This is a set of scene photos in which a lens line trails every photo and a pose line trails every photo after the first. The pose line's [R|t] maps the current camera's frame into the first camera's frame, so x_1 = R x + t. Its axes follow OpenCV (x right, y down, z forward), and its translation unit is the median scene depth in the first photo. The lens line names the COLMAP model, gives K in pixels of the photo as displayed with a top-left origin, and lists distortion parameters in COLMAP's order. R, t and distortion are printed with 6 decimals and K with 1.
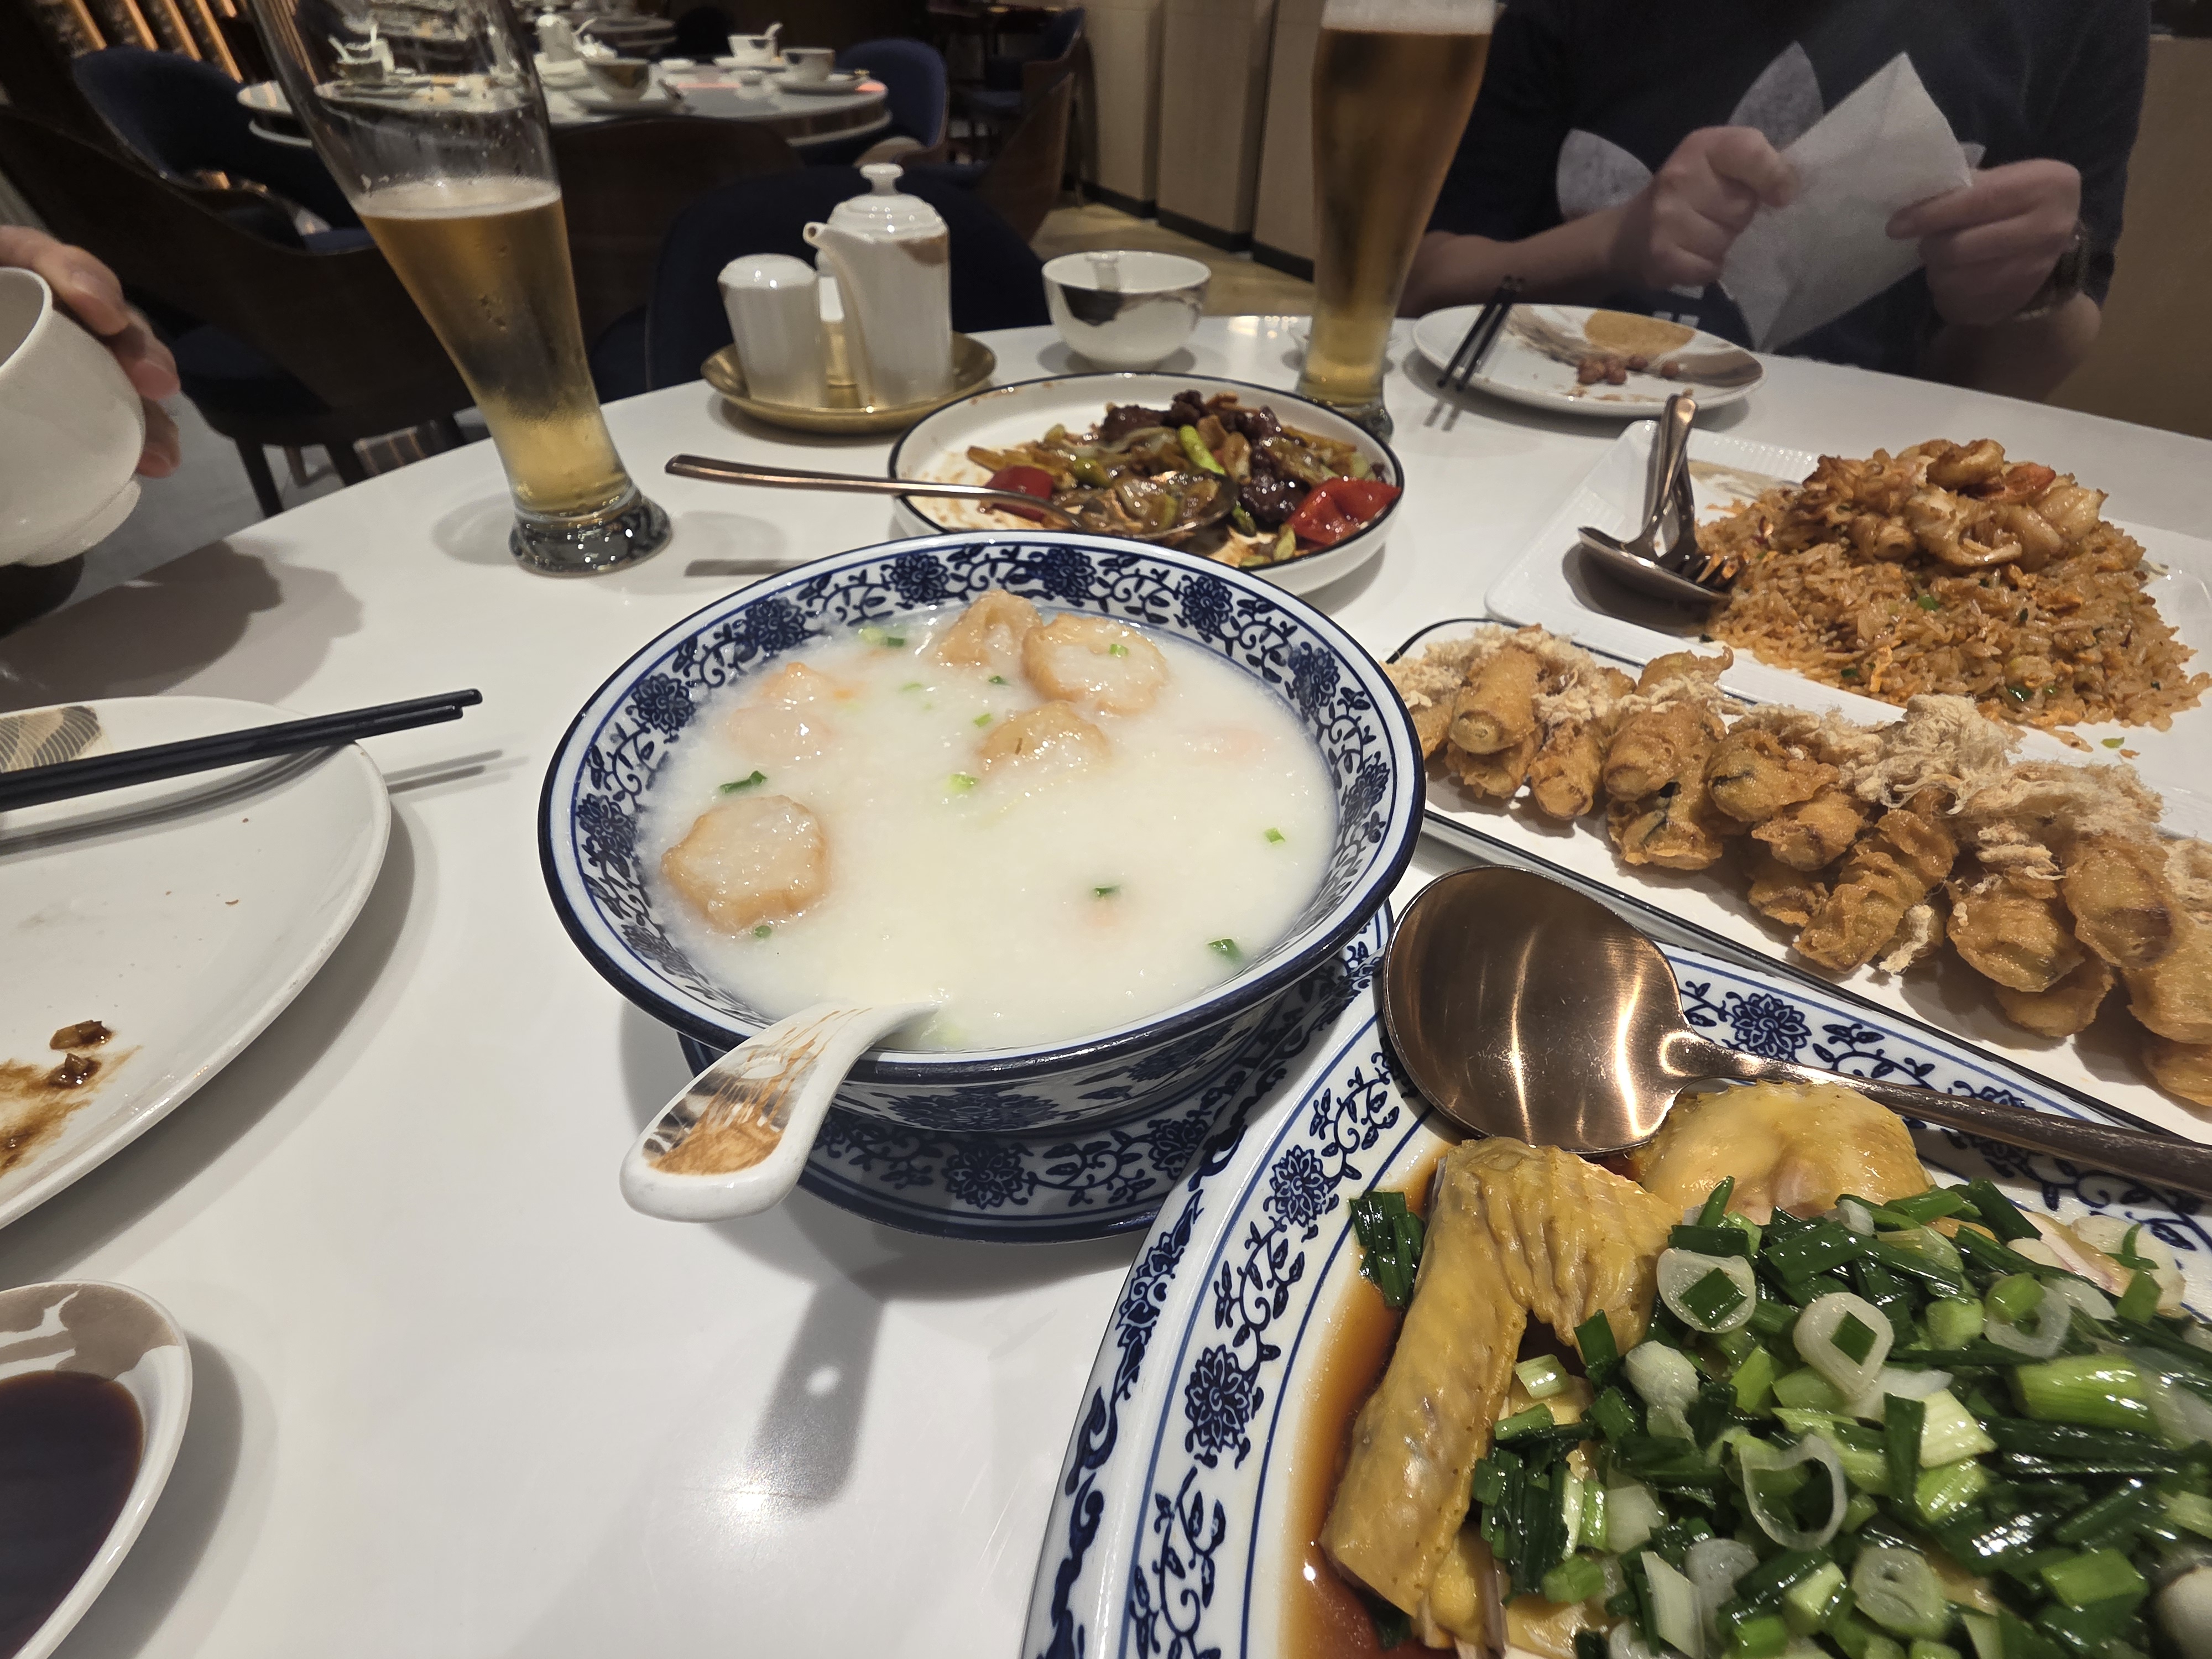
lens RADIAL K [[929.1, 0, 1093.8], [0, 929.1, 826.4], [0, 0, 1]] dist [-0.001742, -0.000510]
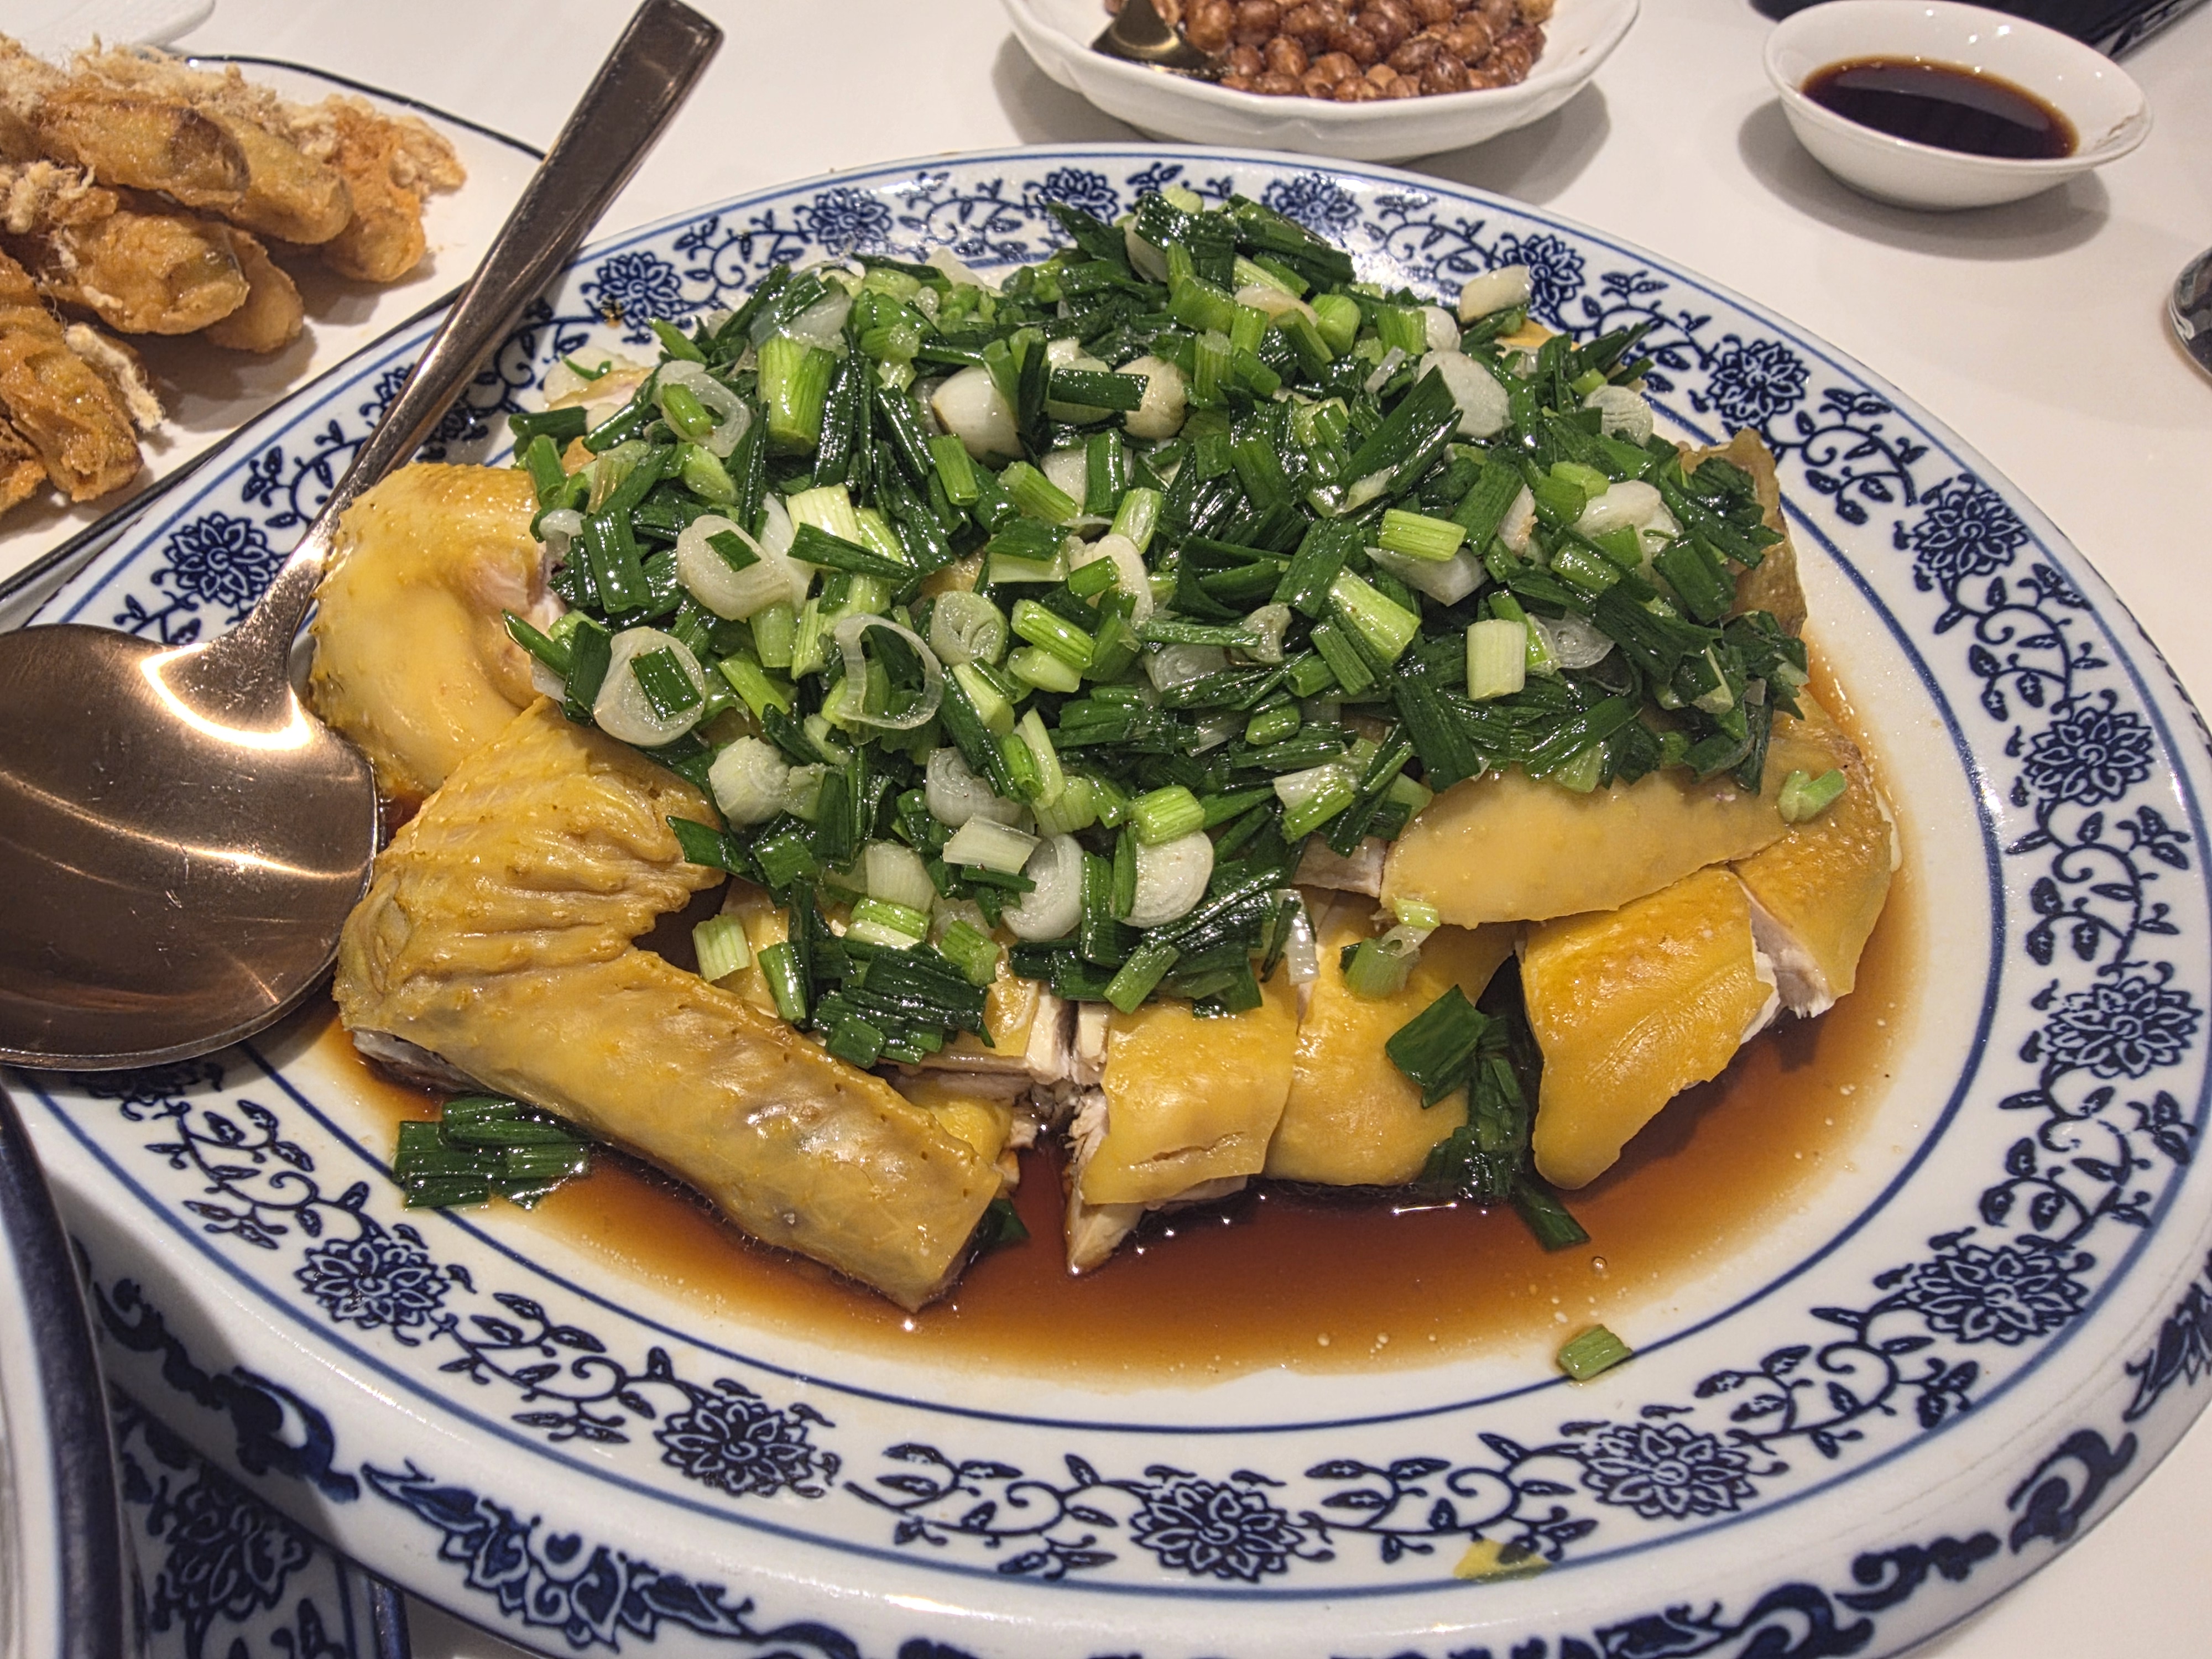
lens RADIAL K [[1536.5, 0, 970.1], [0, 1536.5, 841.1], [0, 0, 1]] dist [0.011627, 0.000453]
pose [[-0.092190, -0.785727, 0.611664, -0.120896], [0.674809, 0.402407, 0.618628, -0.015940], [-0.732212, 0.469788, 0.493118, 0.187696]]
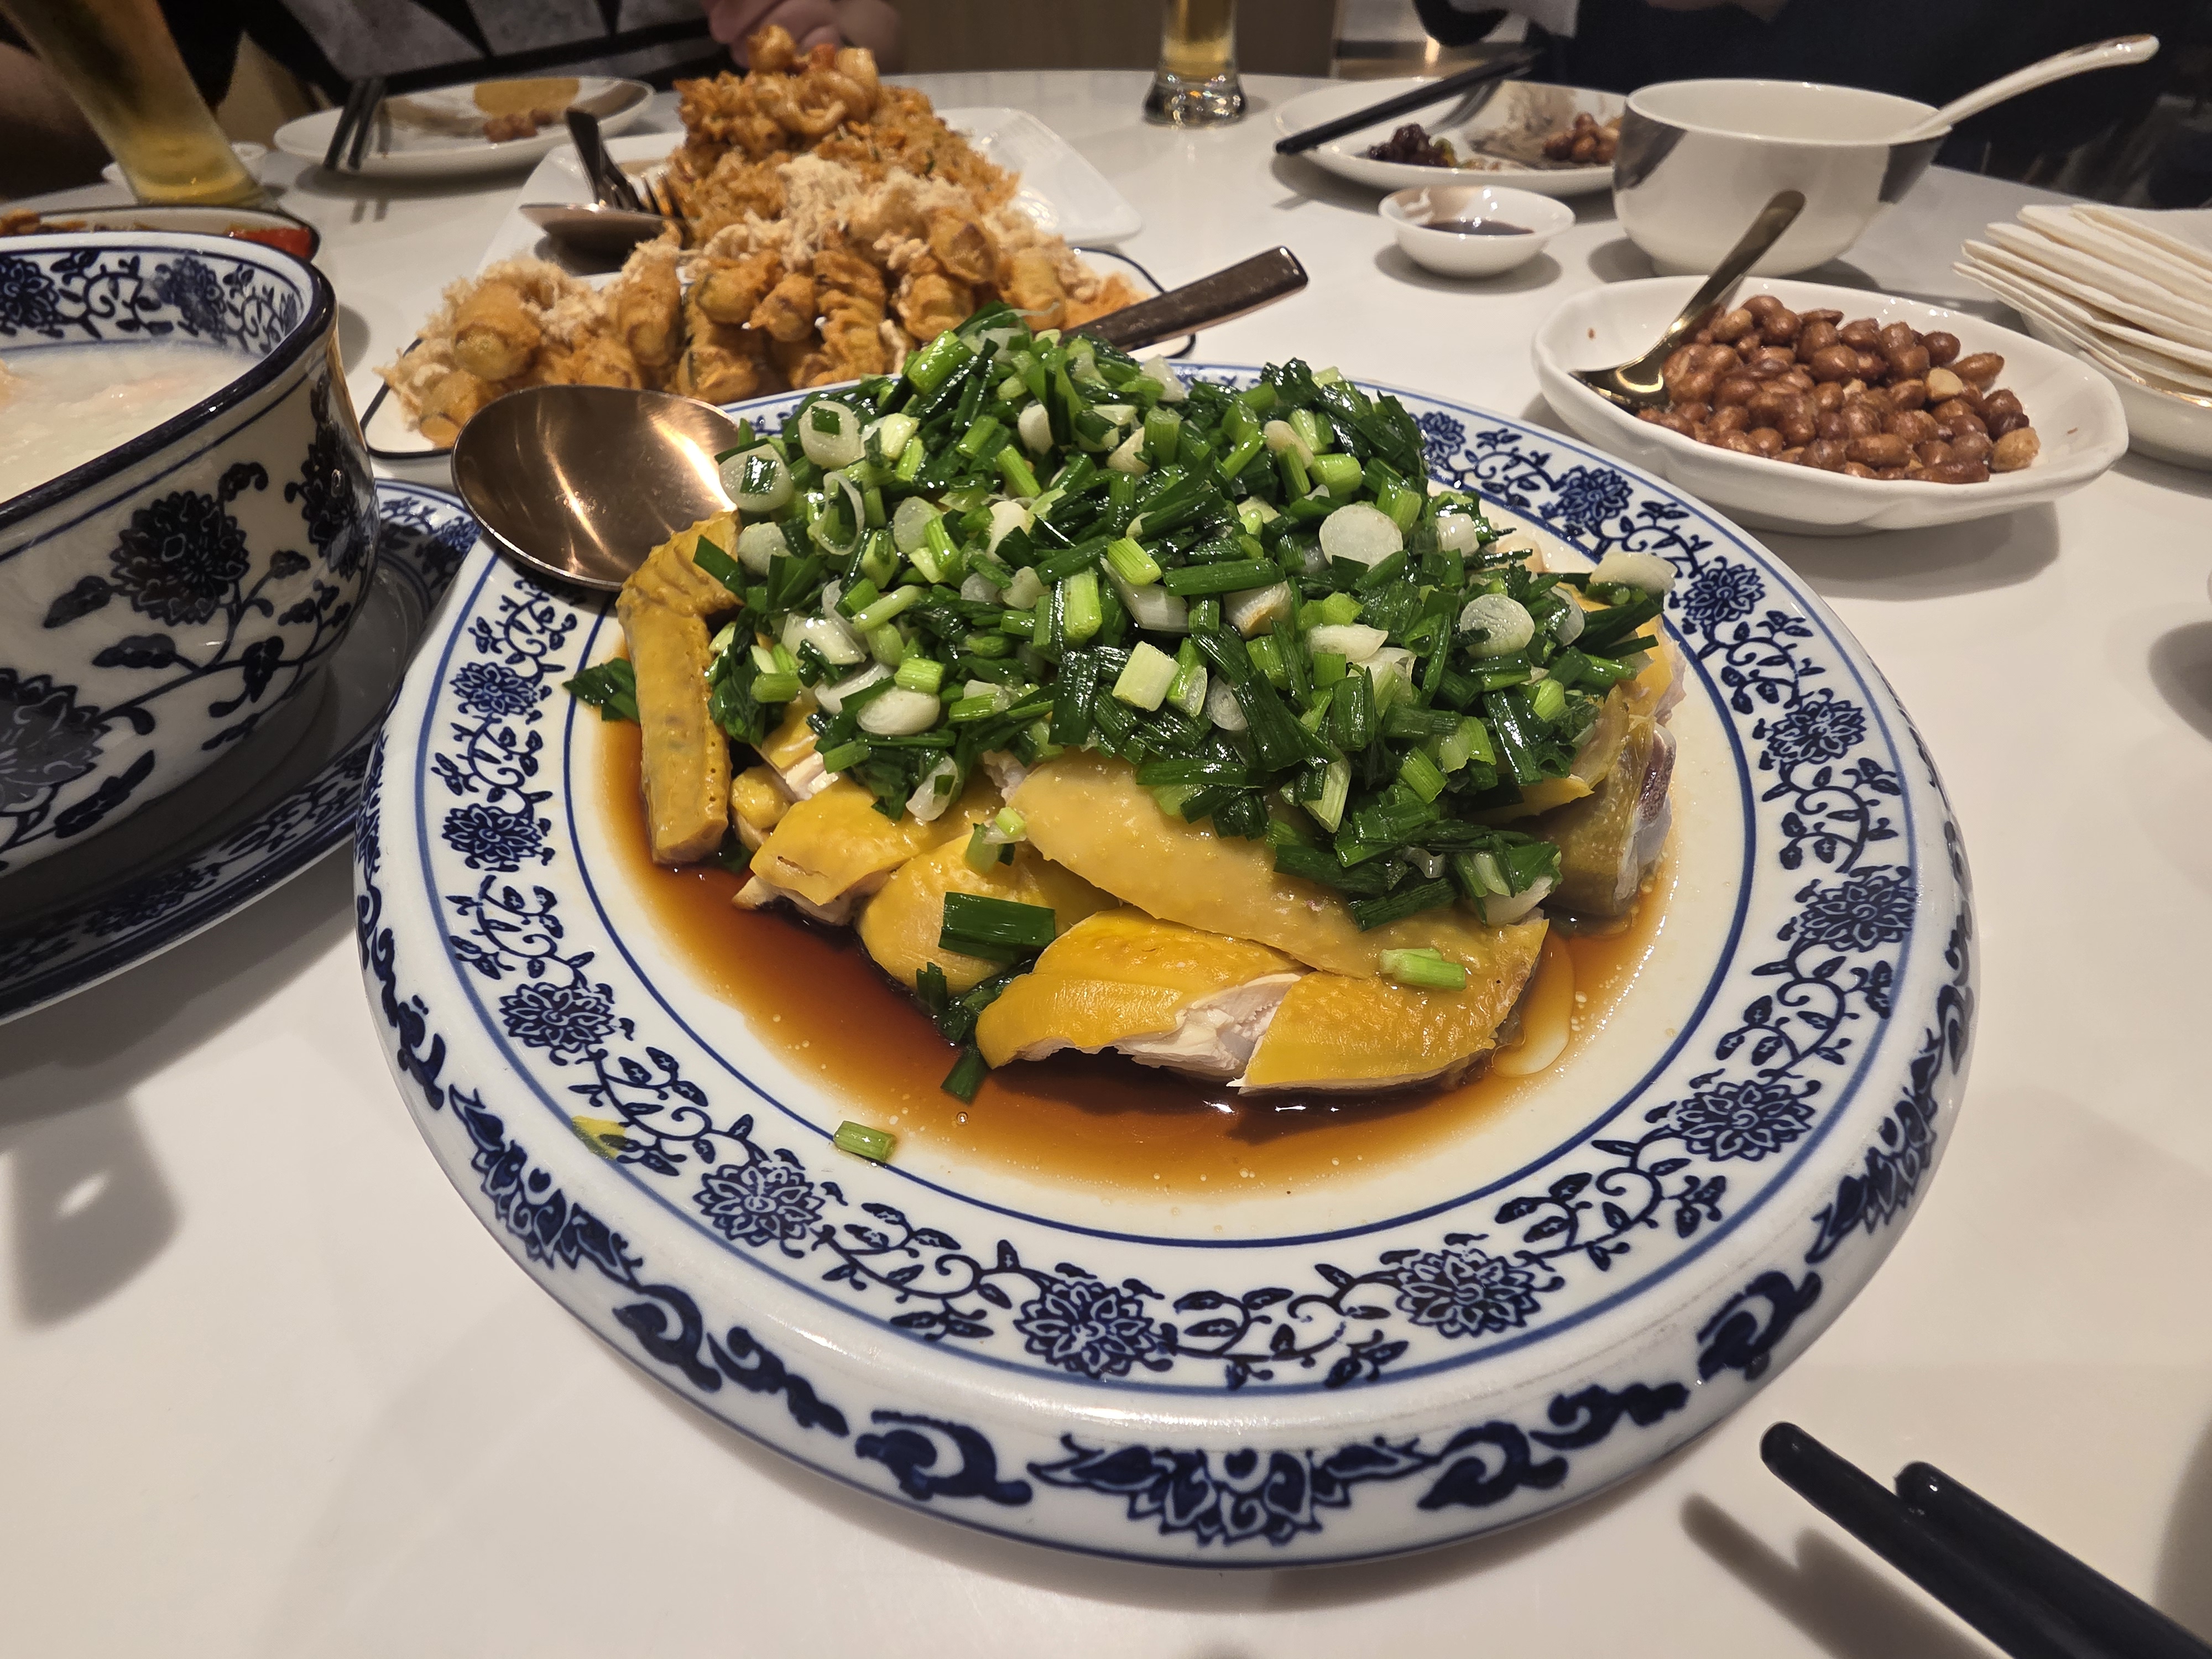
lens RADIAL K [[933.4, 0, 1104.1], [0, 933.4, 836.0], [0, 0, 1]] dist [-0.000829, -0.000760]
pose [[0.625531, -0.598467, 0.500548, 0.030418], [0.557400, 0.791709, 0.250006, 0.536021], [-0.545909, 0.122619, 0.828824, -0.138416]]
